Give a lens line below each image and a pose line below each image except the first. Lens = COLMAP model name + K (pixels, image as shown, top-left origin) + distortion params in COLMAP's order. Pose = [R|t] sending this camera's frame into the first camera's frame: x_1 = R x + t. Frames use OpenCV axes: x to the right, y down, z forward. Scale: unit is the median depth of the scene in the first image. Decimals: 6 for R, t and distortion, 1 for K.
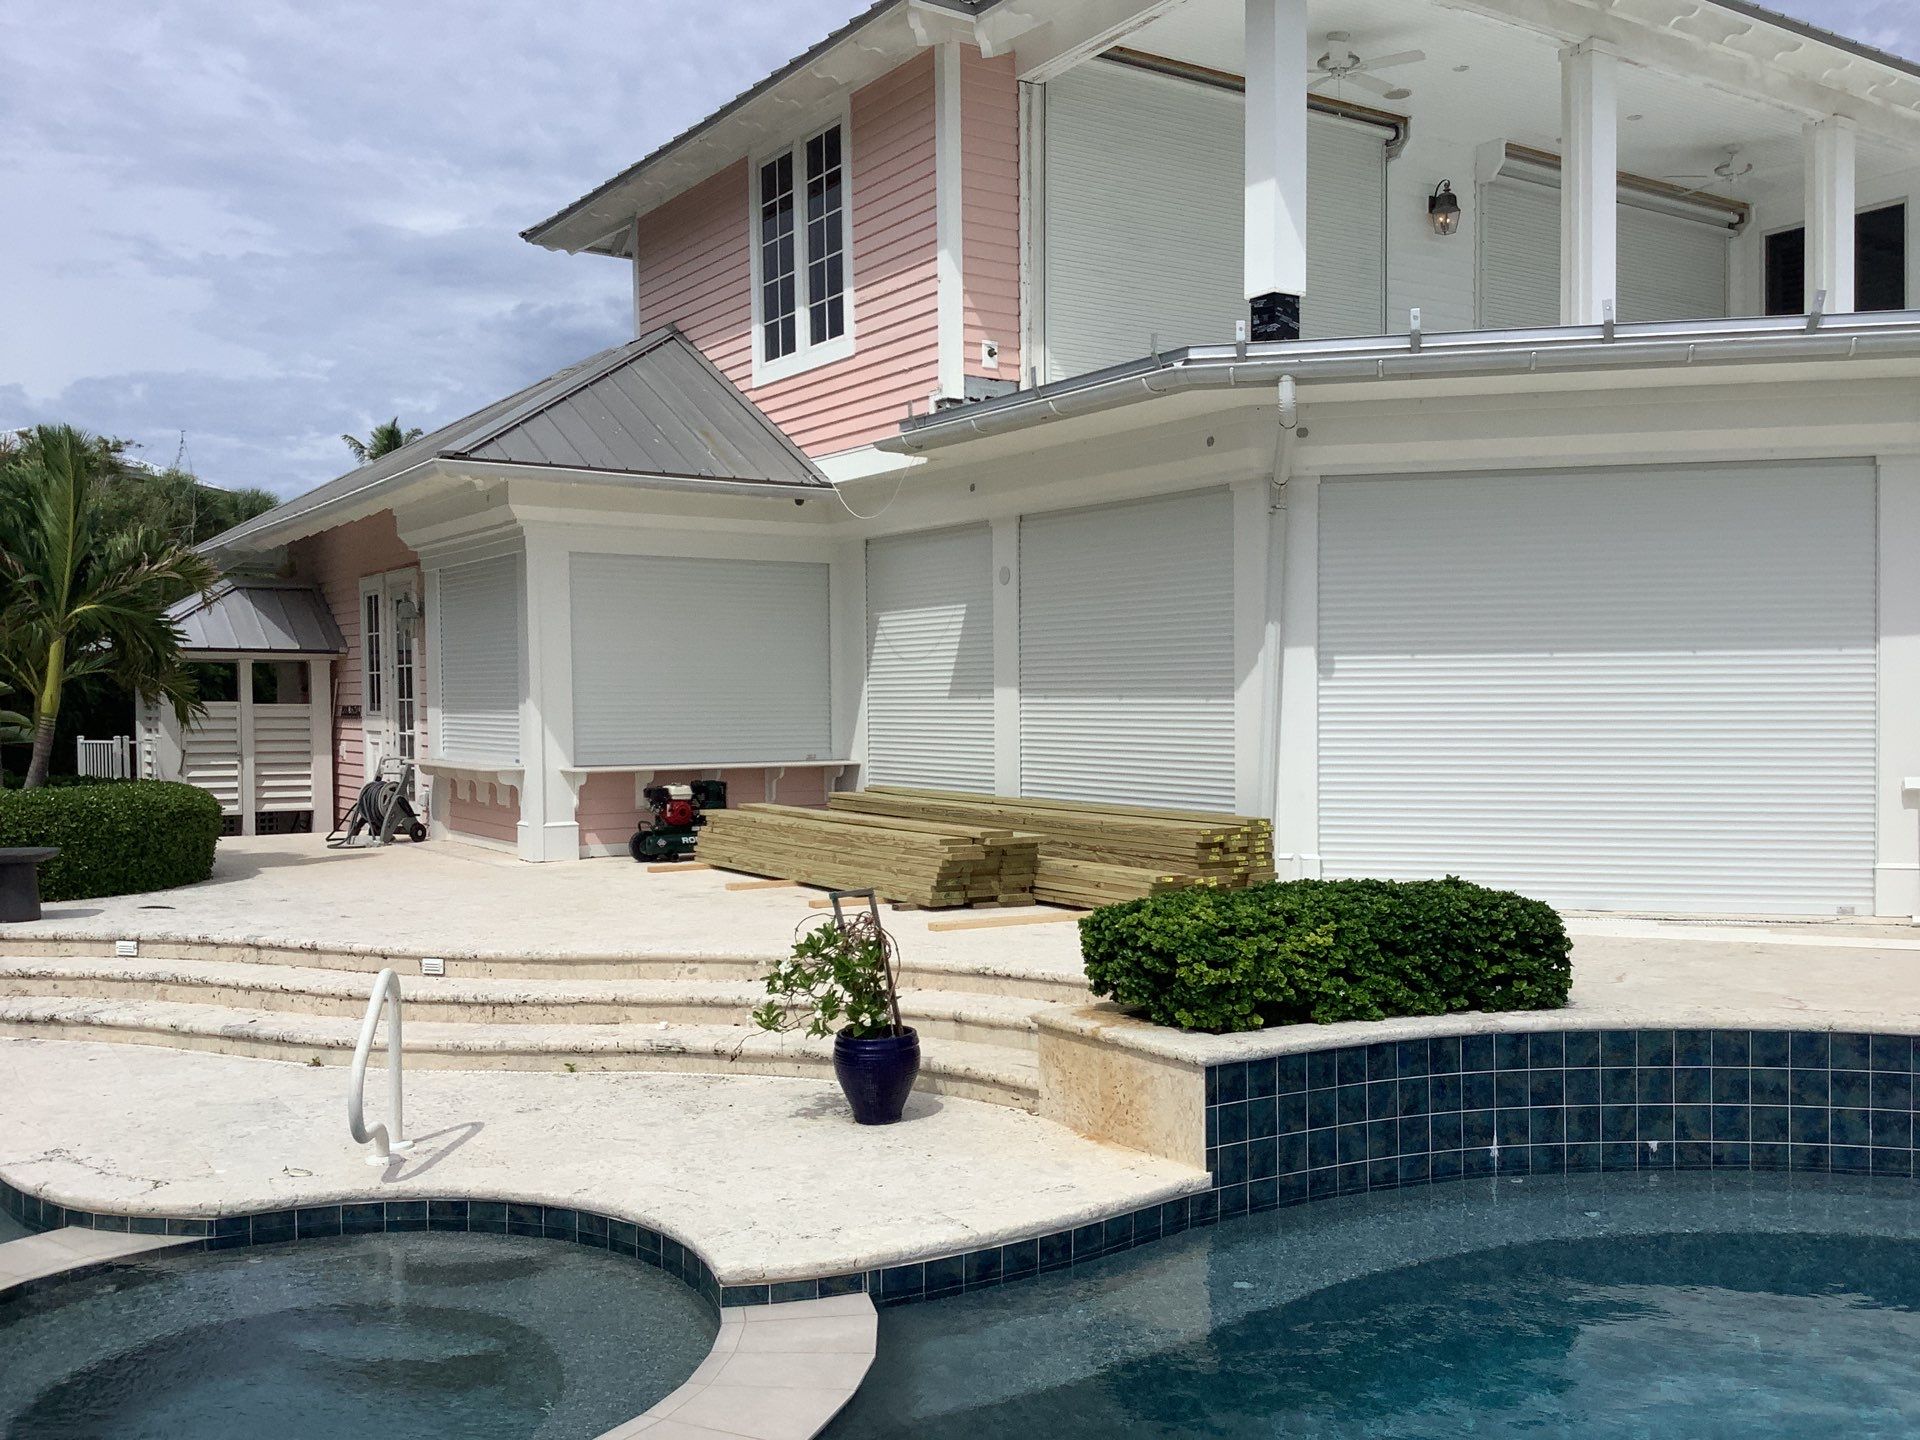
lens RADIAL K [[1751.4, 0, 963.8], [0, 1751.4, 735.8], [0, 0, 1]] dist [0.018356, 0.000000]
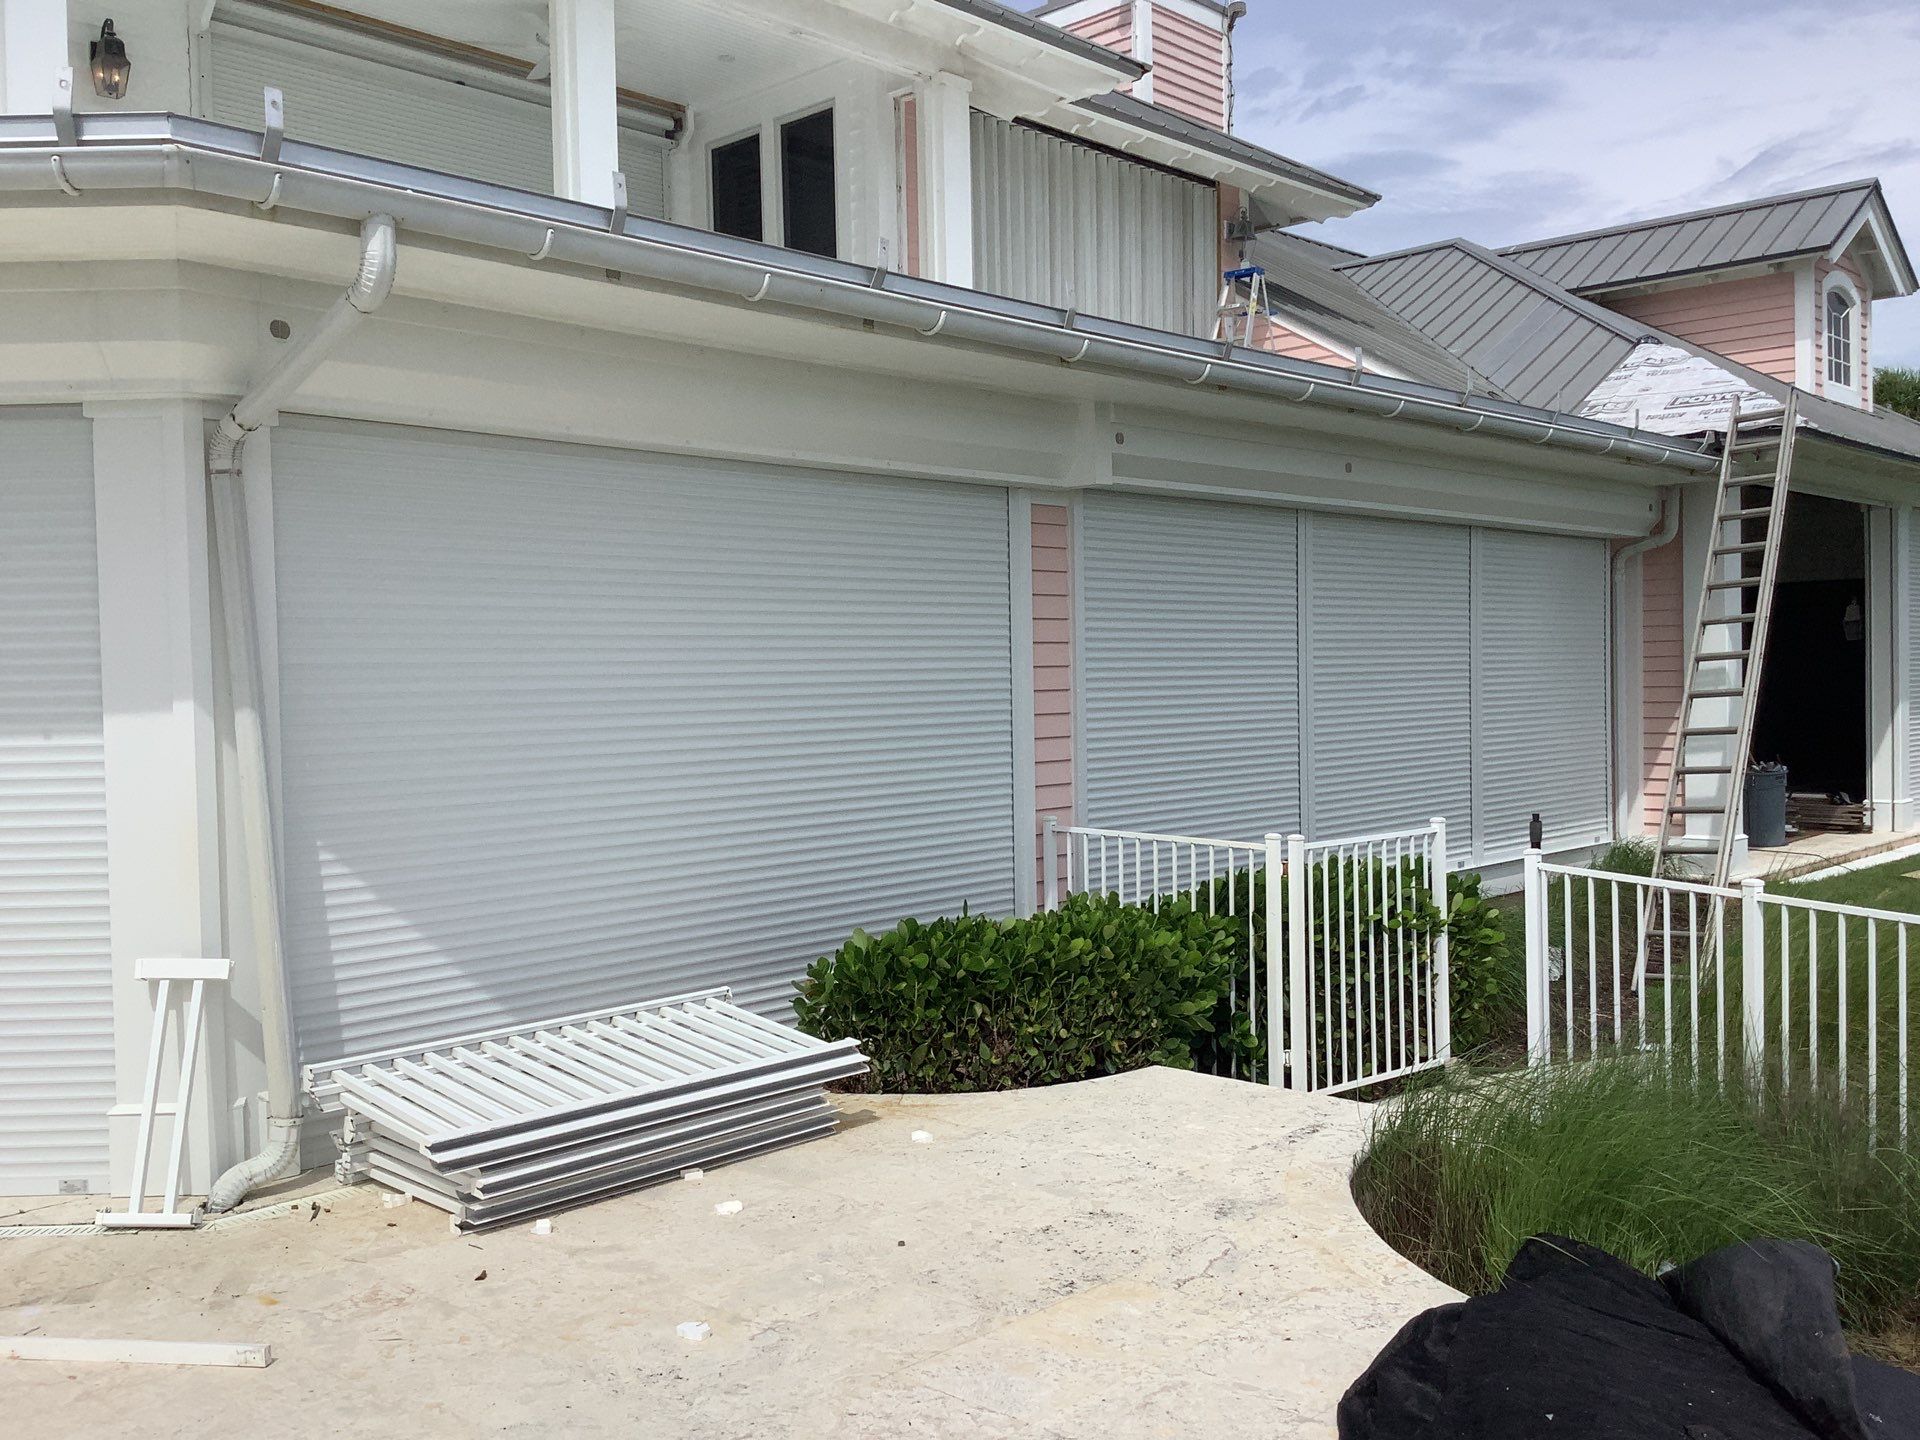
lens RADIAL K [[1751.4, 0, 948.7], [0, 1751.4, 737.6], [0, 0, 1]] dist [0.018356, 0.000000]
pose [[0.974612, -0.024139, 0.222595, 0.436645], [0.022592, 0.999700, 0.009492, -0.031688], [-0.222757, -0.004222, 0.974865, 0.246699]]
